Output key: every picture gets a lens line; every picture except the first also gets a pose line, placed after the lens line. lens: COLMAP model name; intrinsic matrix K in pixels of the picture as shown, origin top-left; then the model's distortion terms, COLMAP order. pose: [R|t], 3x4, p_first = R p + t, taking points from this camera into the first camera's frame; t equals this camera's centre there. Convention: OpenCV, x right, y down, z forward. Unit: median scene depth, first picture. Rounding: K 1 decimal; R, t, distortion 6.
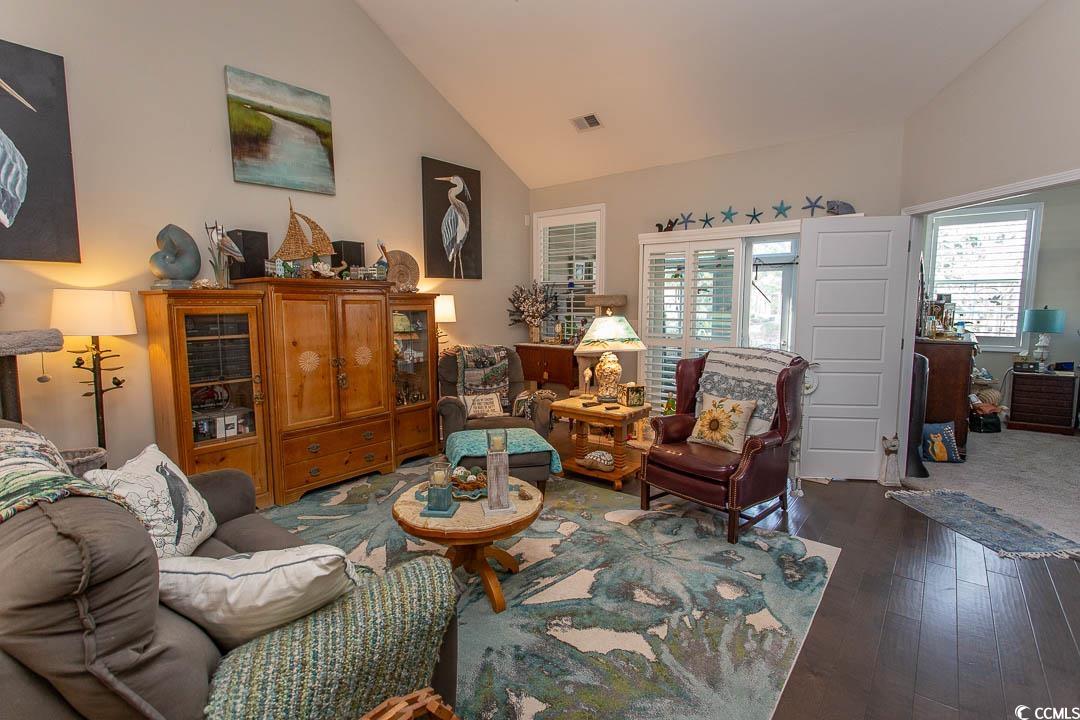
lens RADIAL K [[512.3, 0, 538.1], [0, 512.3, 359.0], [0, 0, 1]] dist [0.000514, 0.000256]
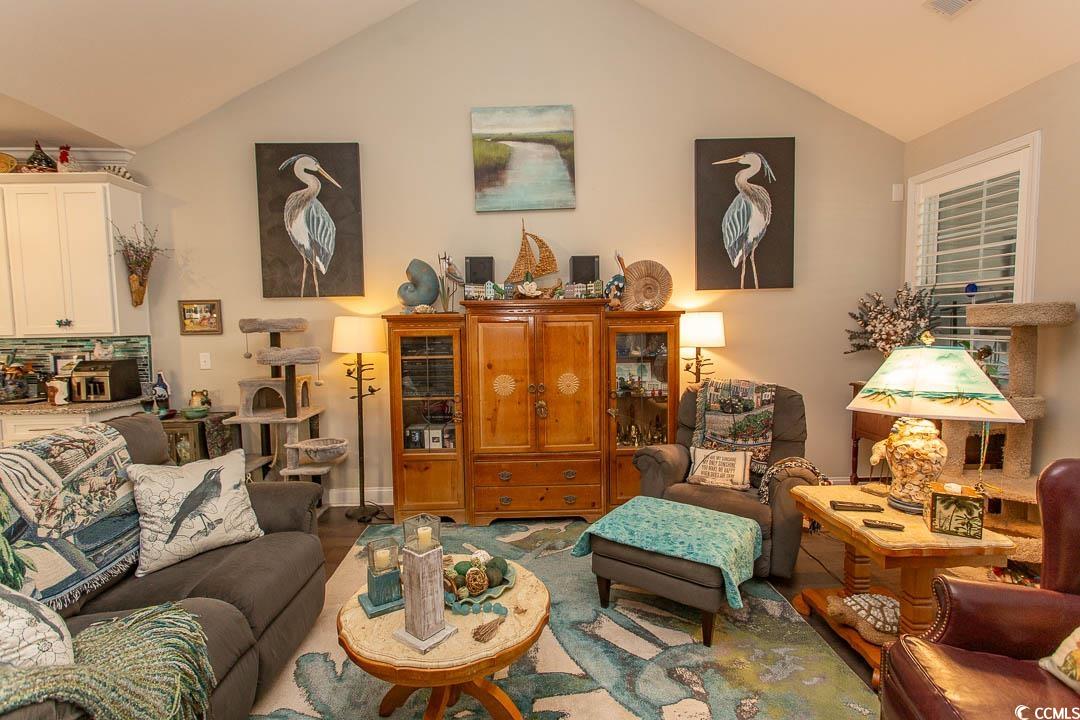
lens RADIAL K [[512.3, 0, 538.1], [0, 512.3, 359.0], [0, 0, 1]] dist [0.000514, 0.000256]
pose [[0.642921, 0.047416, -0.764463, 0.300402], [-0.069362, 0.997585, 0.003542, -0.048127], [0.762785, 0.050747, 0.644658, 0.384178]]
